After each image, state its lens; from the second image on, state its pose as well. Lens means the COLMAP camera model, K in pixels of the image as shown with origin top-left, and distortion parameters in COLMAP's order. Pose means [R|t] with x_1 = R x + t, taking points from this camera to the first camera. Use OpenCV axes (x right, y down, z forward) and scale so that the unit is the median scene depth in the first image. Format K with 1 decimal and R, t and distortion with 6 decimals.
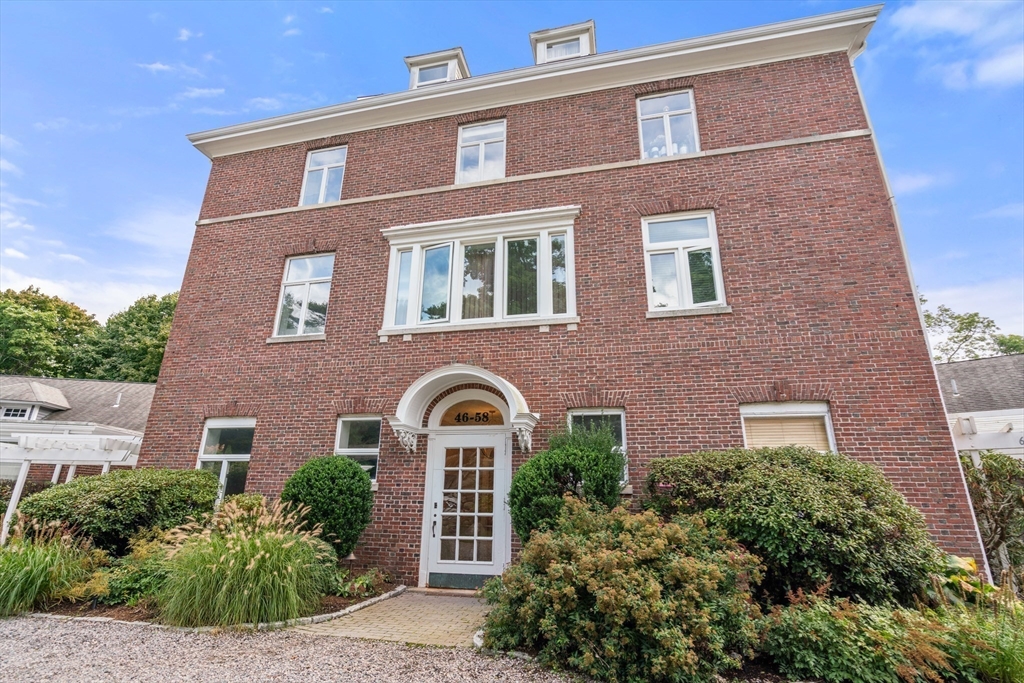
lens RADIAL K [[468.5, 0, 511.1], [0, 468.5, 342.6], [0, 0, 1]] dist [-0.004757, 0.003055]
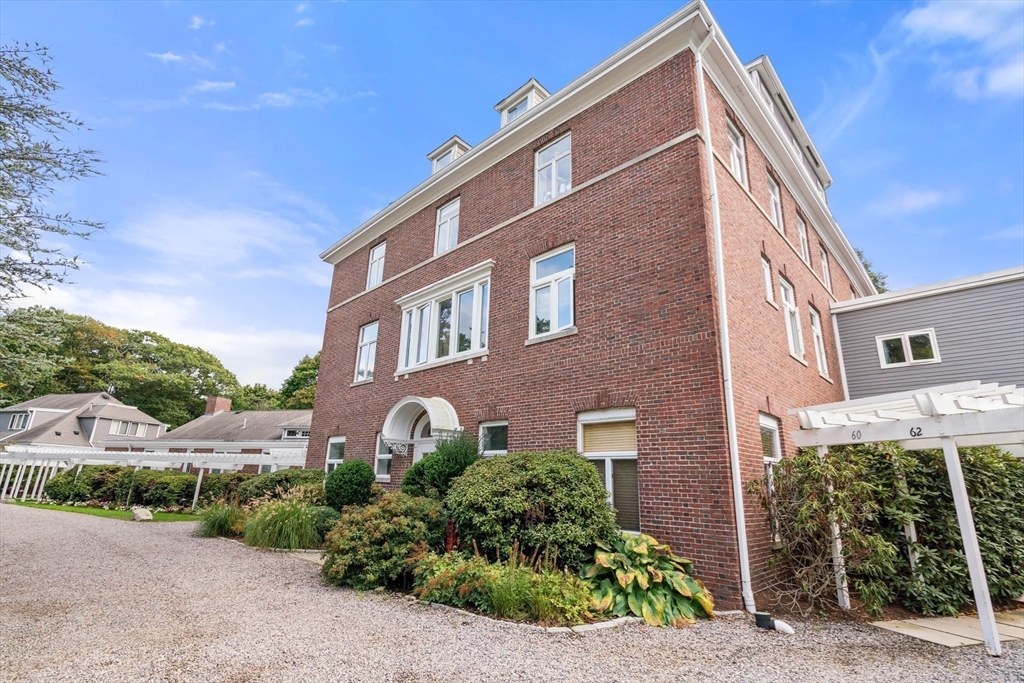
lens RADIAL K [[468.5, 0, 509.0], [0, 468.5, 344.3], [0, 0, 1]] dist [-0.004757, 0.003055]
pose [[0.859609, -0.136503, -0.492381, 0.830214], [0.145179, 0.989187, -0.020777, -0.035134], [0.489893, -0.053624, 0.870132, -0.093288]]
